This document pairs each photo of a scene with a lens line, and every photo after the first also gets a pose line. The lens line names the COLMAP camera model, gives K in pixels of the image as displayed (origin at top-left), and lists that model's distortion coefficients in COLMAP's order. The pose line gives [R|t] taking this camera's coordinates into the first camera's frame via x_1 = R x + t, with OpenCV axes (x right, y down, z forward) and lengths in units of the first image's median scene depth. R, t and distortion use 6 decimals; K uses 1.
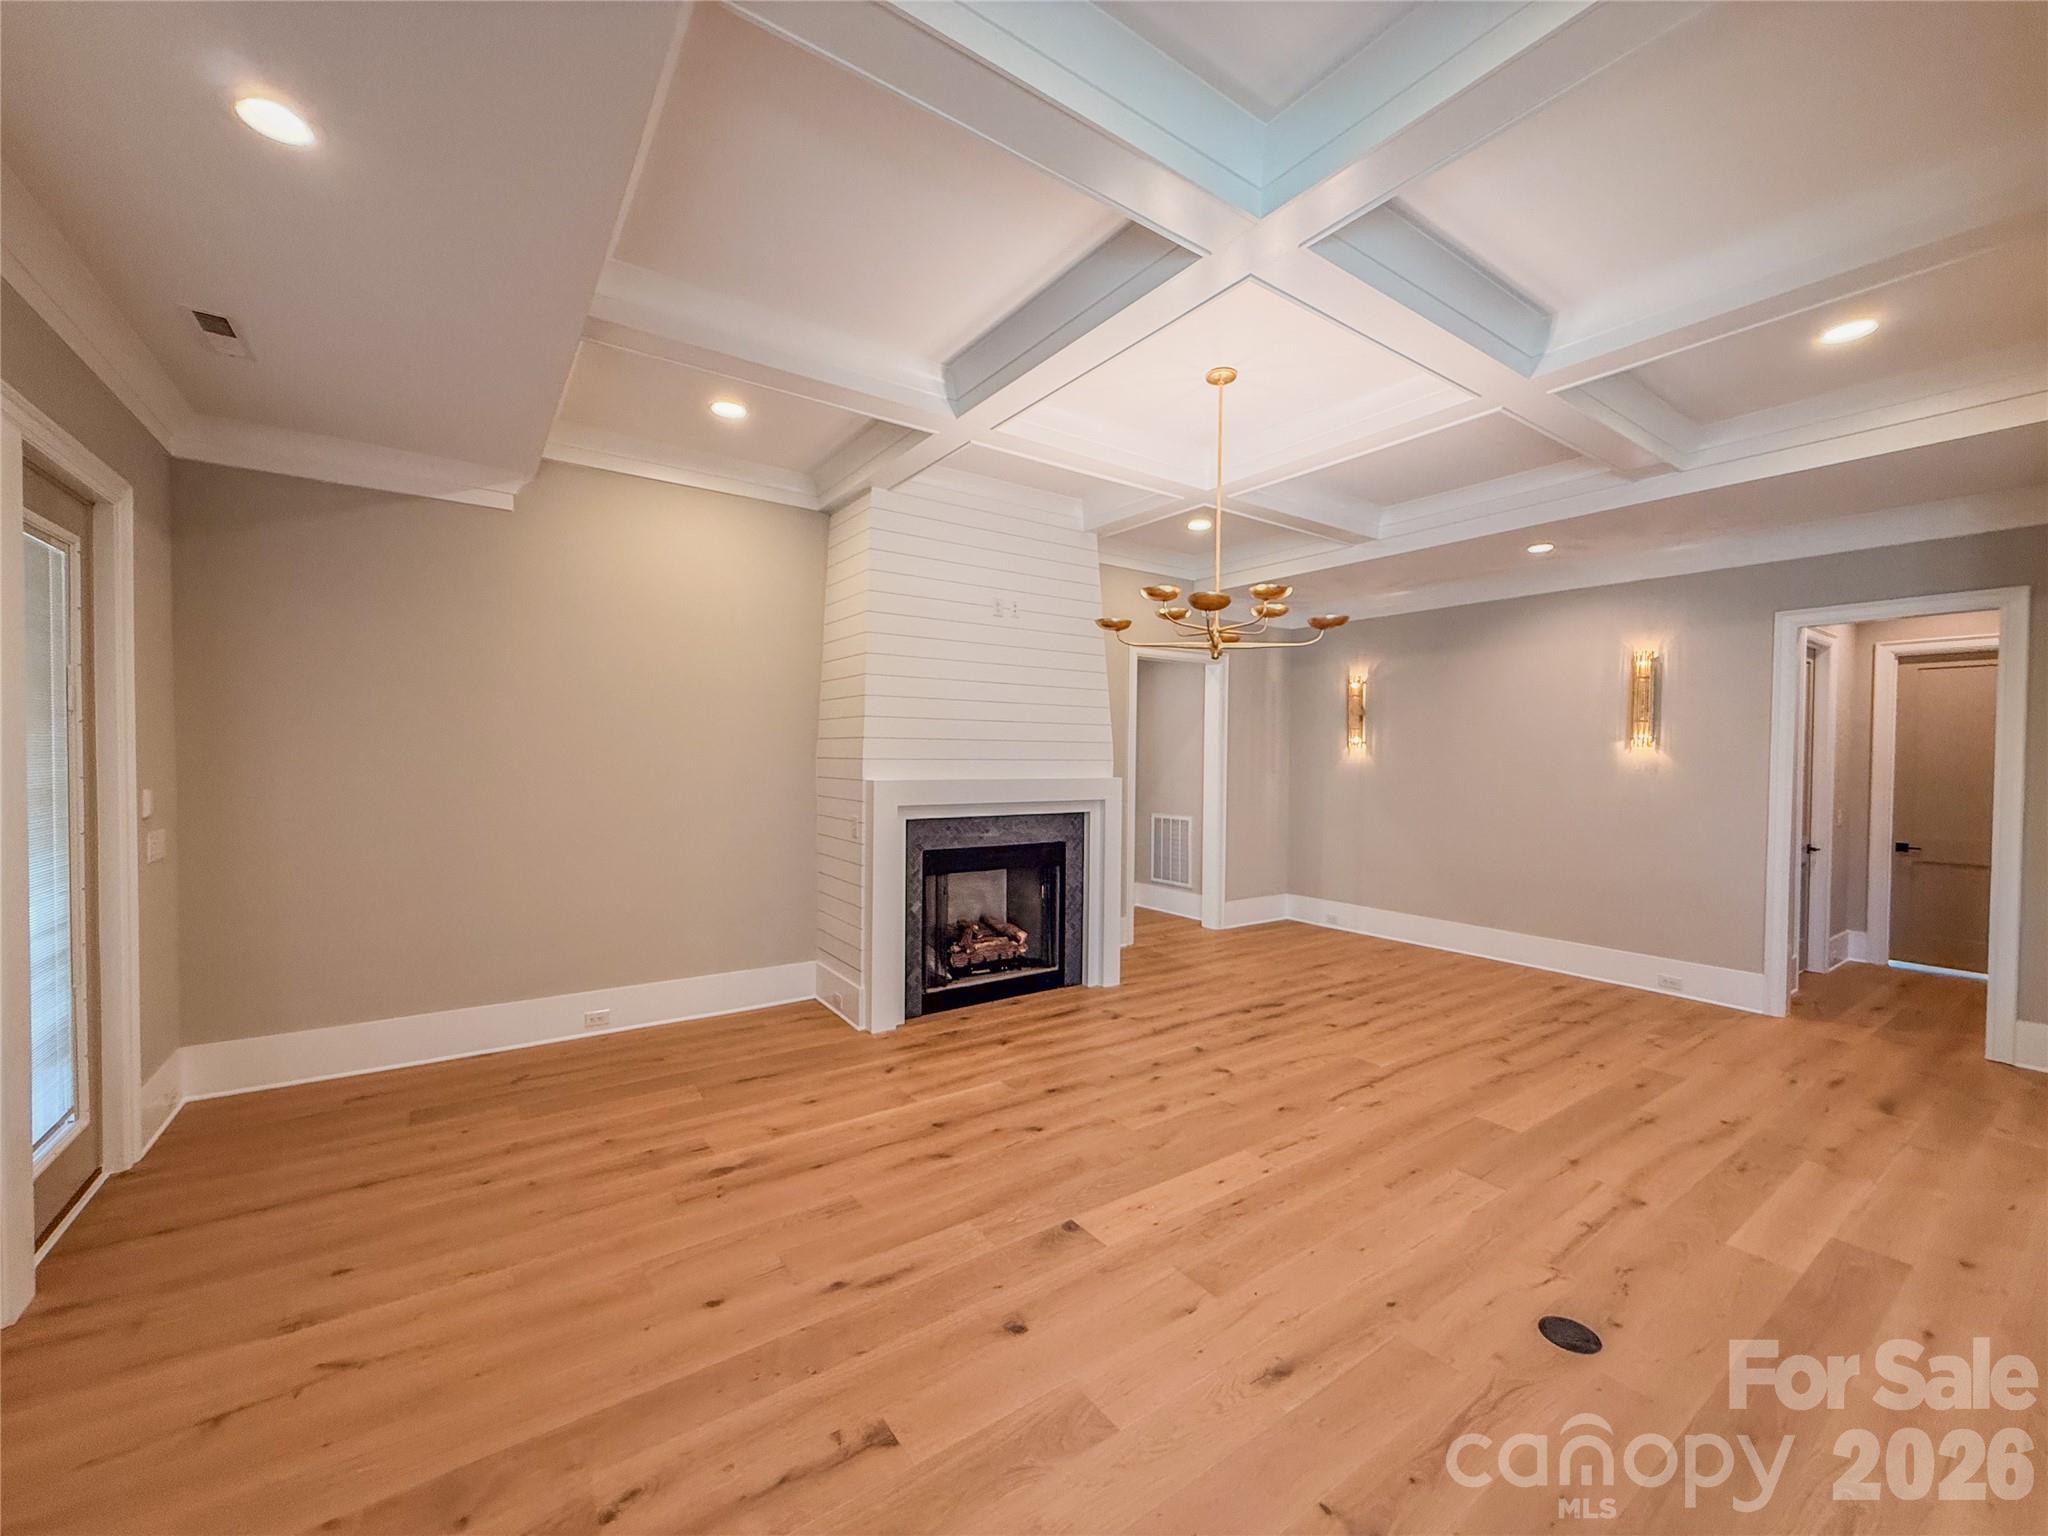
lens RADIAL K [[815.3, 0, 1022.4], [0, 815.3, 771.8], [0, 0, 1]] dist [-0.000830, 0.000714]
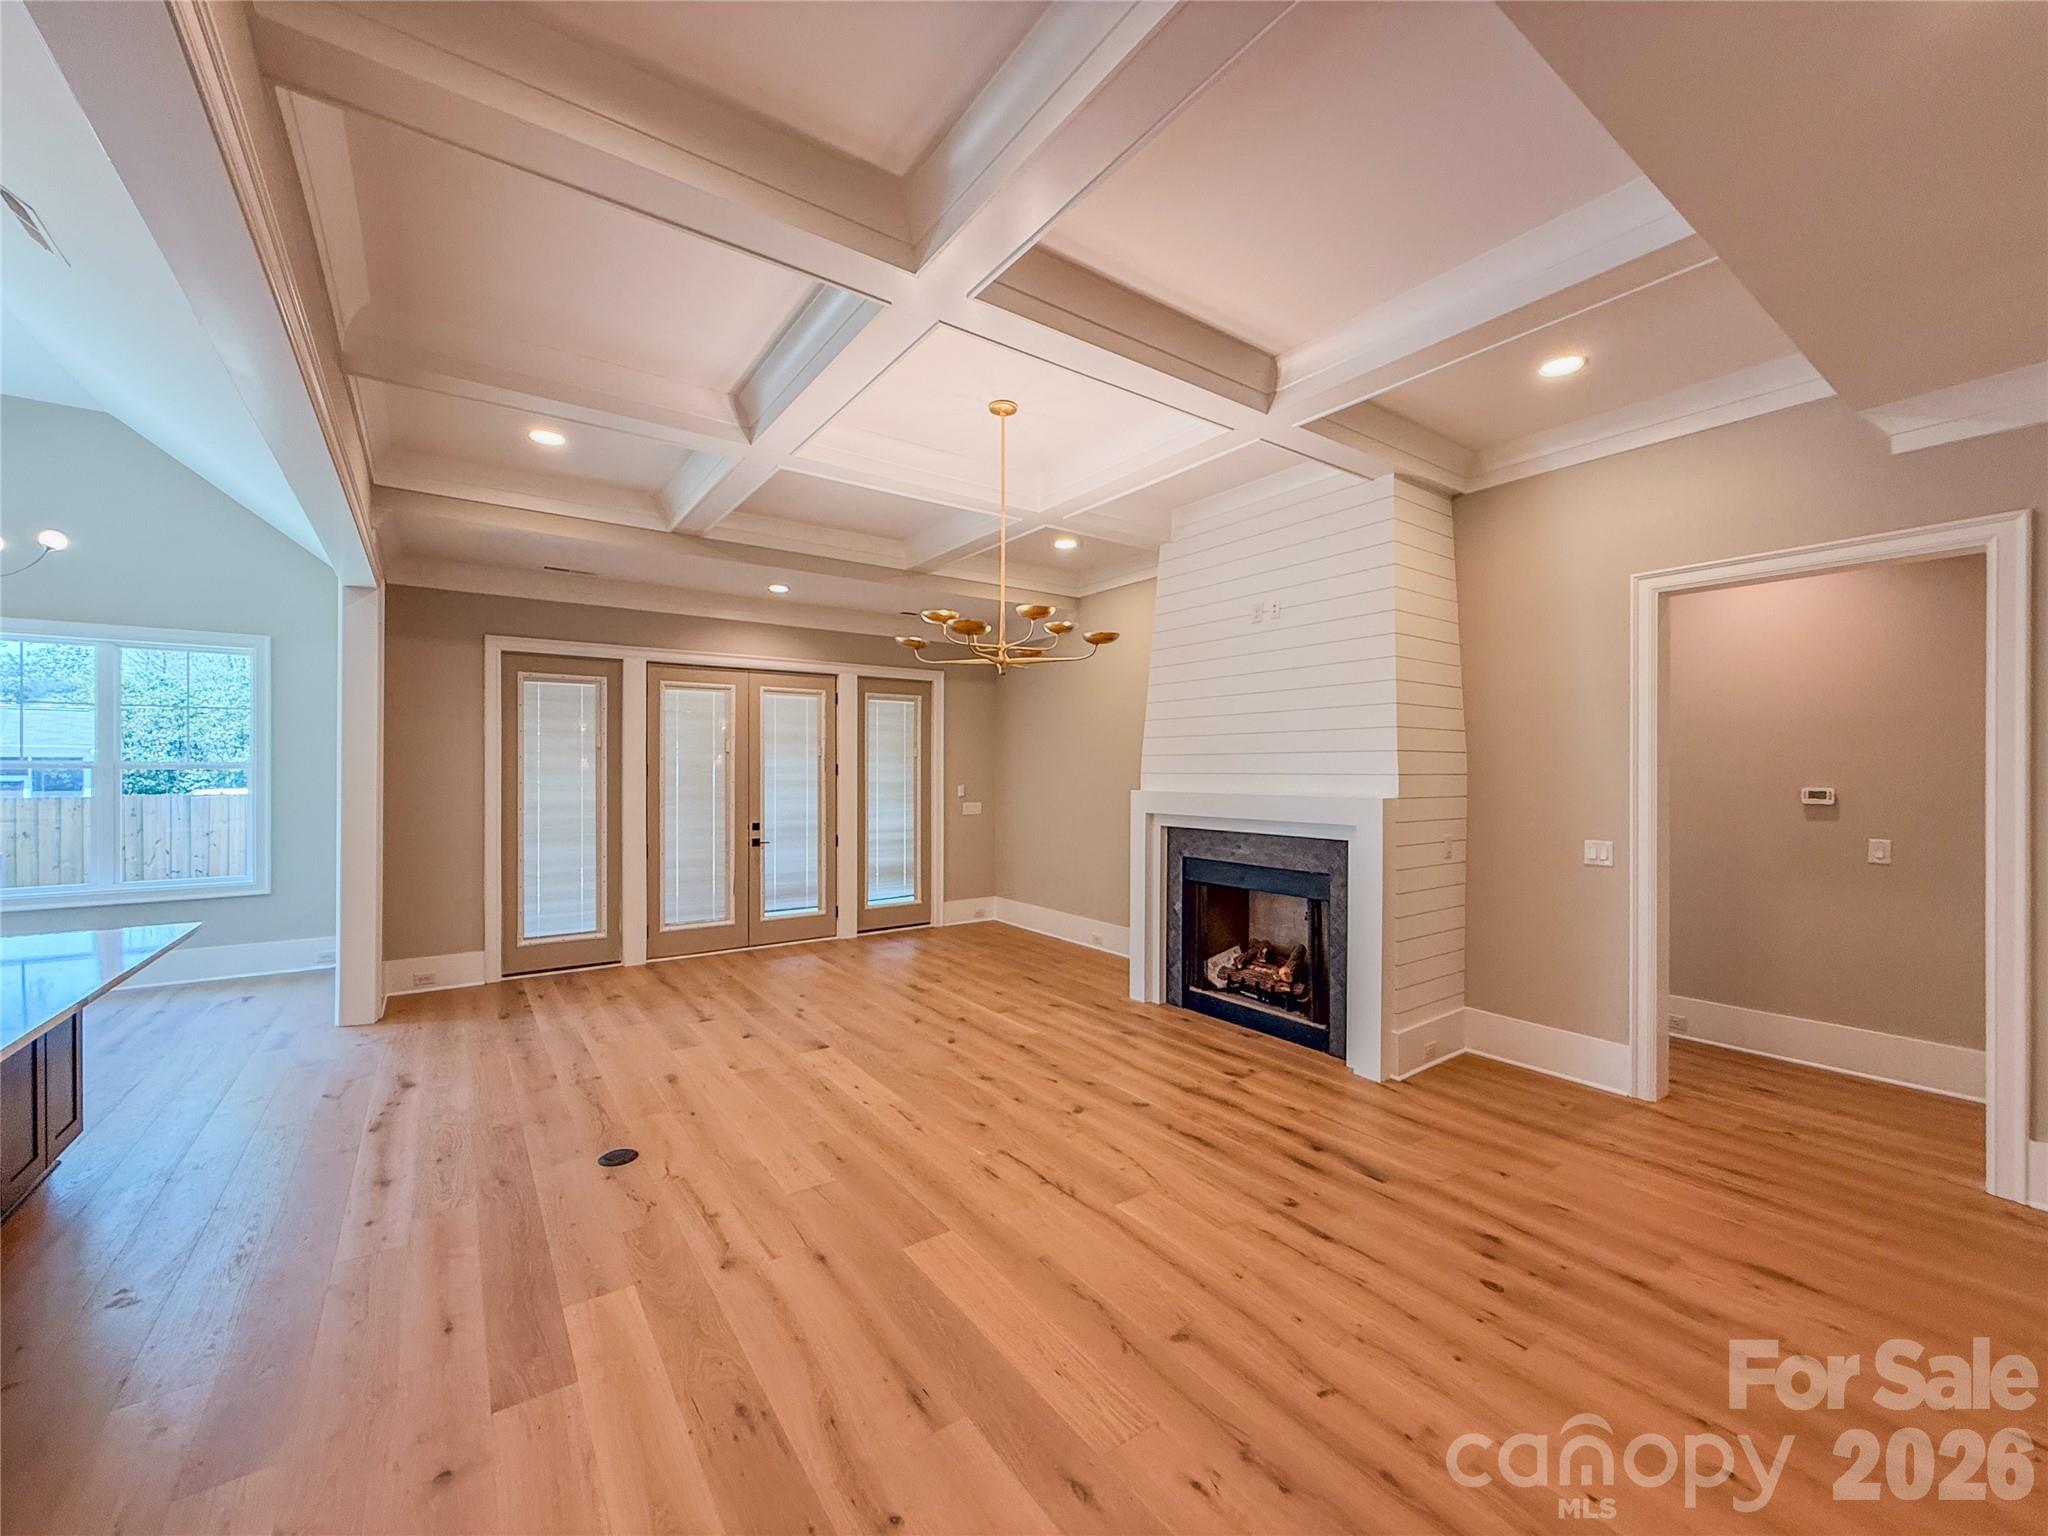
lens RADIAL K [[815.3, 0, 1022.4], [0, 815.3, 771.8], [0, 0, 1]] dist [-0.000830, 0.000714]
pose [[0.007400, -0.008117, -0.999940, 1.066678], [-0.023583, 0.999688, -0.008289, -0.003662], [0.999694, 0.023643, 0.007206, 0.843375]]
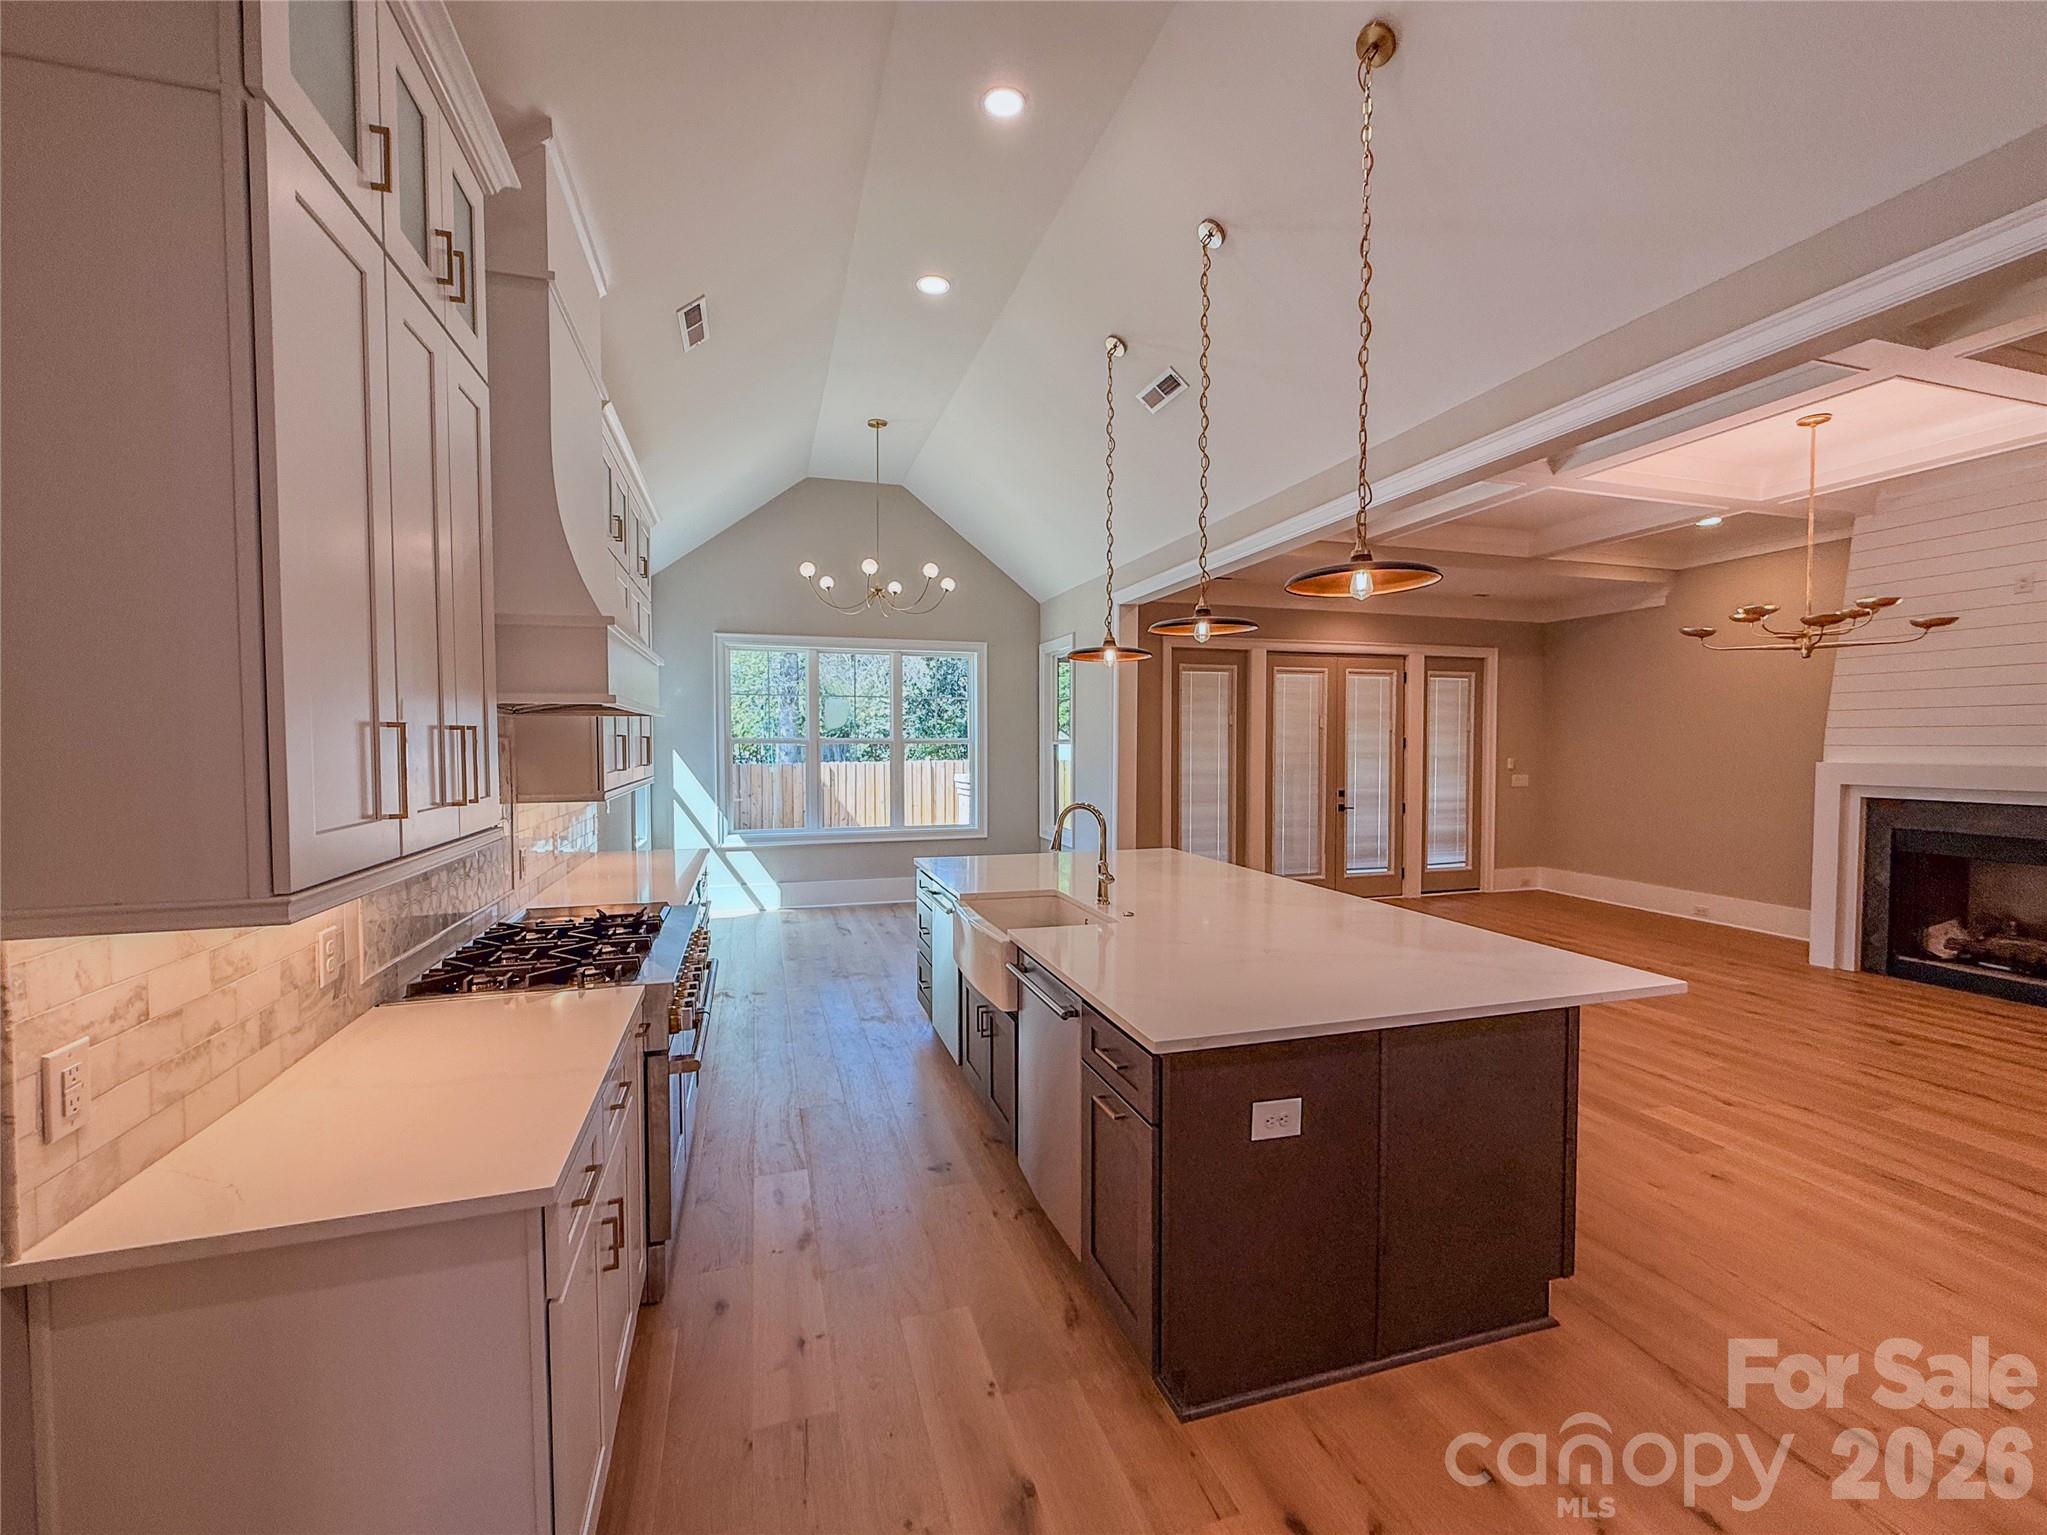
lens RADIAL K [[854.5, 0, 1025.5], [0, 854.5, 773.4], [0, 0, 1]] dist [0.001280, 0.000382]
pose [[-0.302534, 0.022373, -0.952876, 1.471898], [-0.024132, 0.999224, 0.031123, 0.015990], [0.952833, 0.032411, -0.301759, 0.243025]]
